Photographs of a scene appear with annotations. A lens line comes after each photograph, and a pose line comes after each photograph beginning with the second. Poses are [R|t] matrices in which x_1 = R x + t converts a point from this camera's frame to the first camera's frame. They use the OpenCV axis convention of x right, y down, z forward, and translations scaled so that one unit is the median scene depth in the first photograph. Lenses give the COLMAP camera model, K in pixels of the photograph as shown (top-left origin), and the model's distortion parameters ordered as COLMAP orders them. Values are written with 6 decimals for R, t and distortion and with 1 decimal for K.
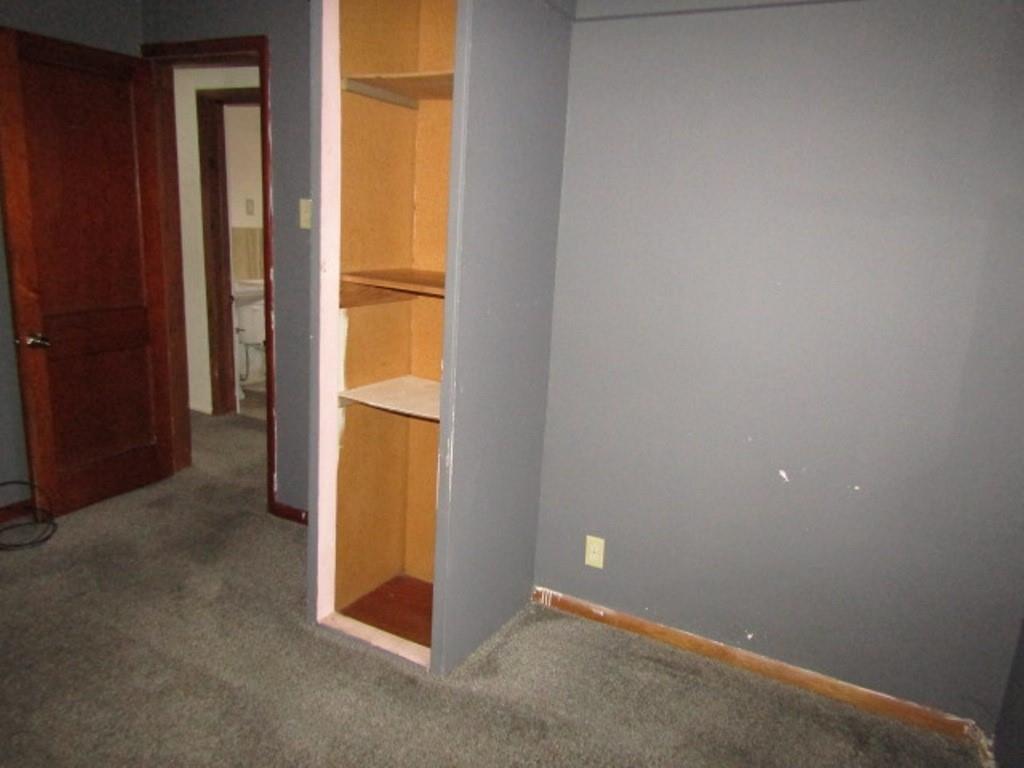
lens RADIAL K [[725.0, 0, 526.6], [0, 725.0, 394.7], [0, 0, 1]] dist [-0.025305, 0.007308]
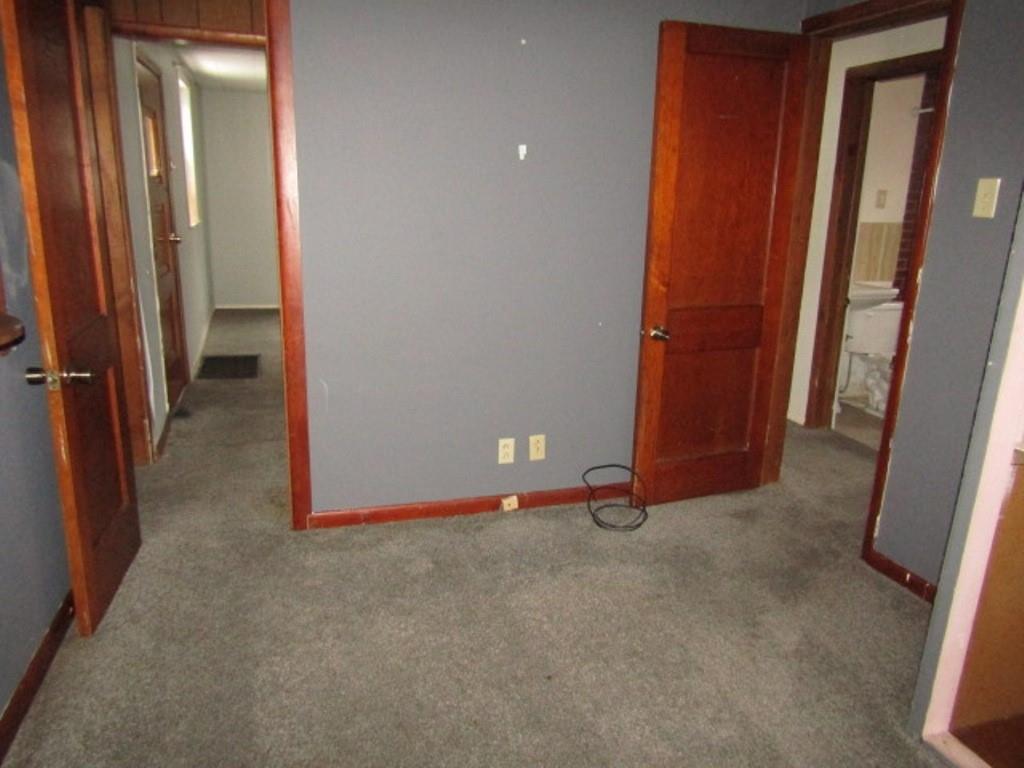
lens RADIAL K [[732.9, 0, 517.8], [0, 732.9, 395.6], [0, 0, 1]] dist [-0.012719, 0.008866]
pose [[0.713516, 0.142674, -0.685958, -0.092082], [-0.143271, 0.988070, 0.056484, -0.016198], [0.685834, 0.057976, 0.725446, 0.104900]]
